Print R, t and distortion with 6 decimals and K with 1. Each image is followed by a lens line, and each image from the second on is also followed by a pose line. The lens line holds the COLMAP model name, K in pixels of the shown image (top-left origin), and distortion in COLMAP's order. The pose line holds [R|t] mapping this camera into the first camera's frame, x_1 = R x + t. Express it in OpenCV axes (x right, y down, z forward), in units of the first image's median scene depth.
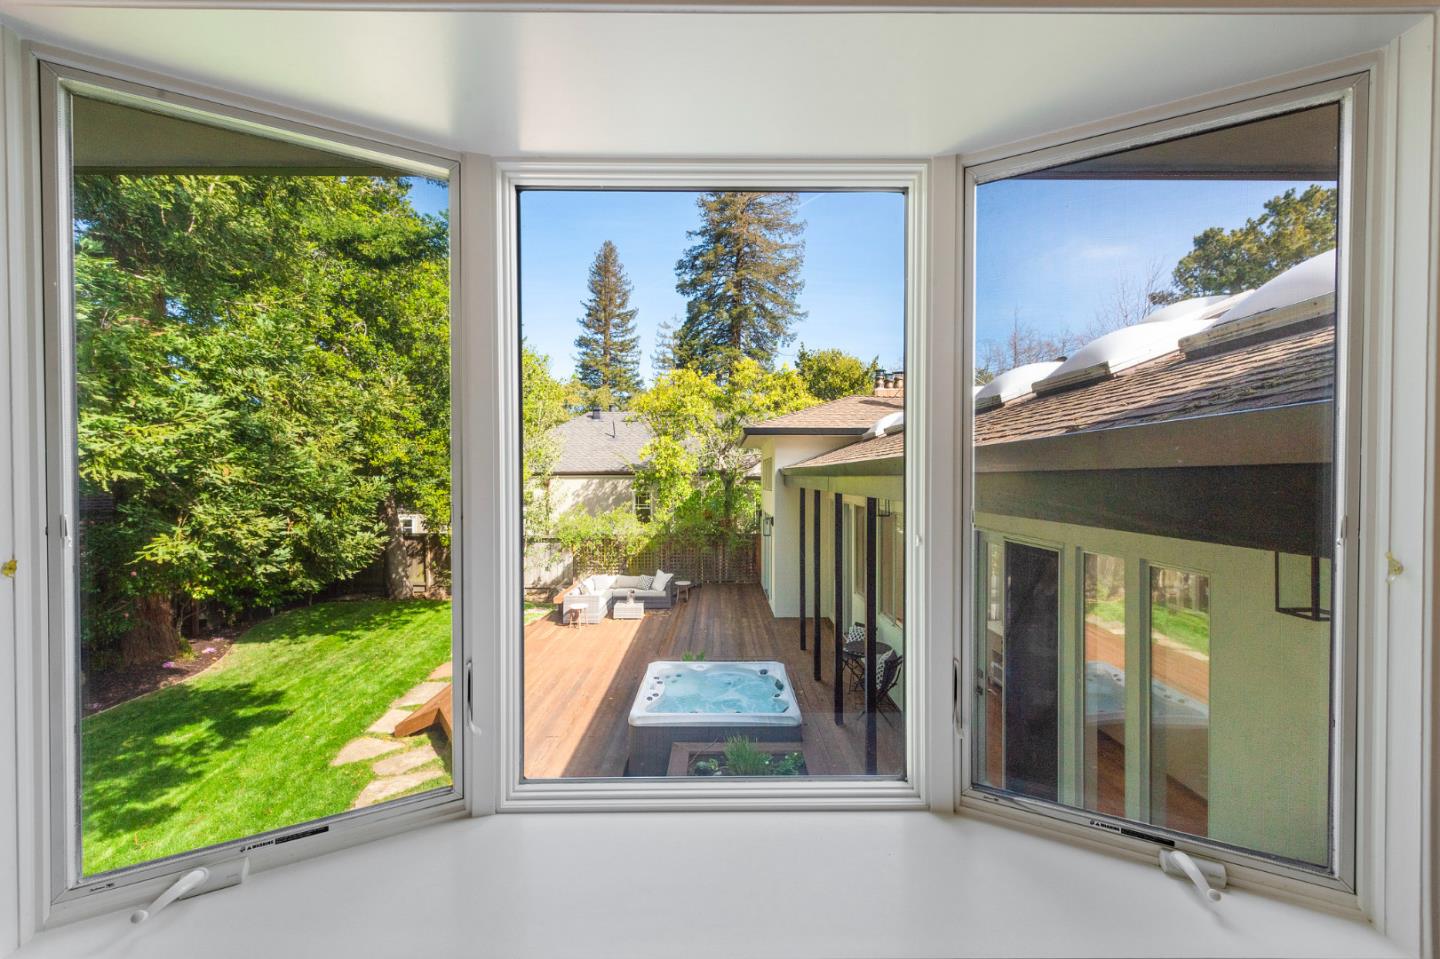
lens RADIAL K [[568.2, 0, 720.0], [0, 568.2, 479.5], [0, 0, 1]] dist [0.001043, 0.000053]
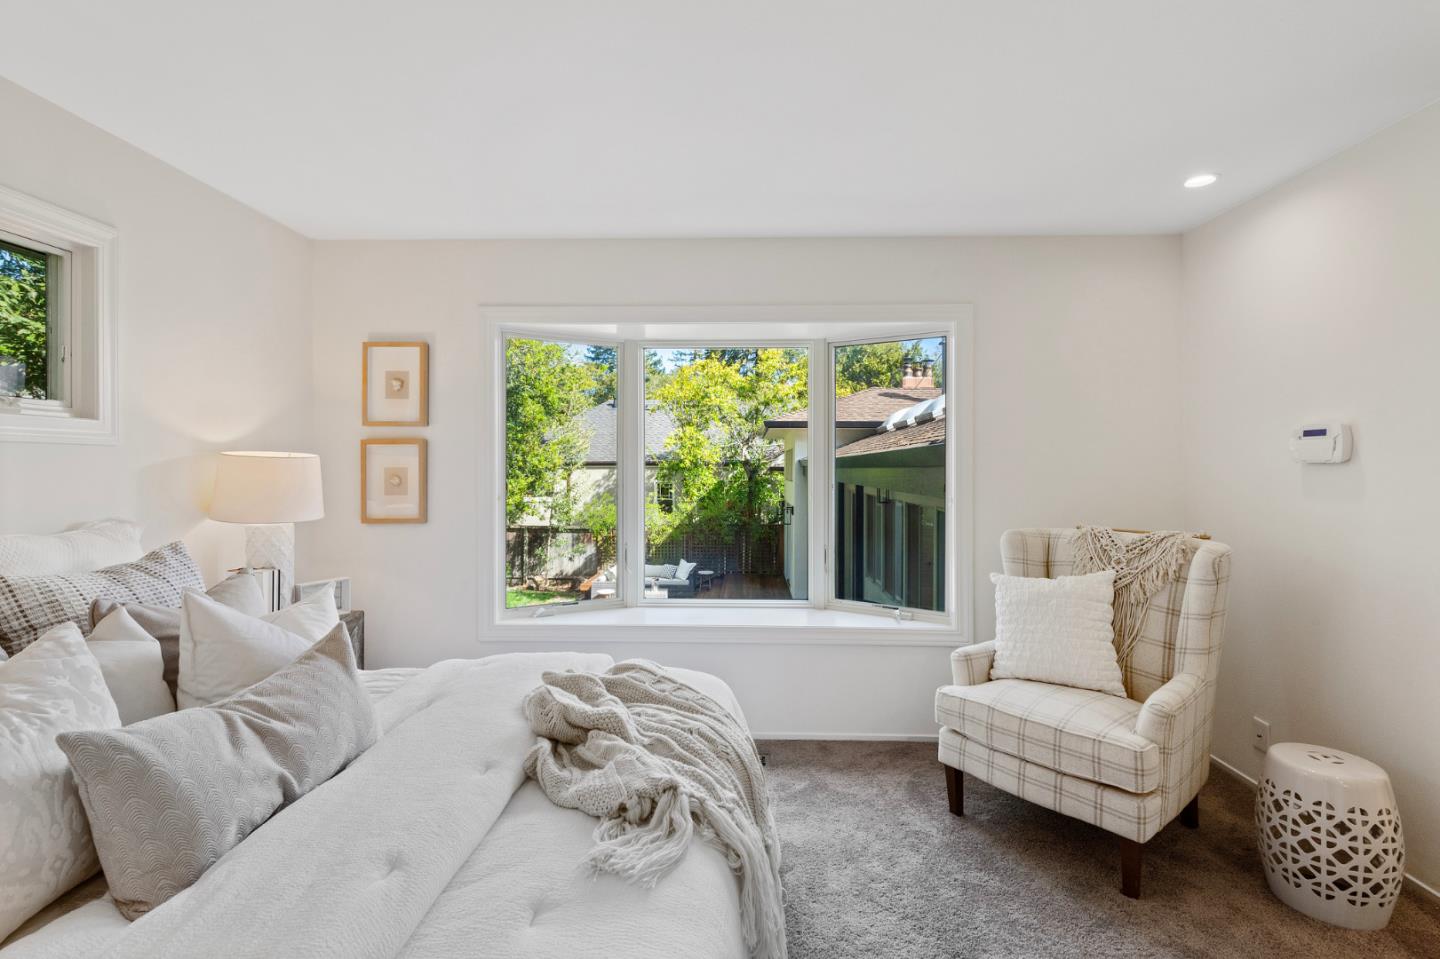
lens RADIAL K [[641.5, 0, 720.0], [0, 641.5, 479.5], [0, 0, 1]] dist [-0.000726, -0.000225]
pose [[0.999154, 0.004672, -0.040857, 0.004972], [-0.004080, 0.999886, 0.014550, 0.000669], [0.040920, -0.014371, 0.999059, -0.127939]]
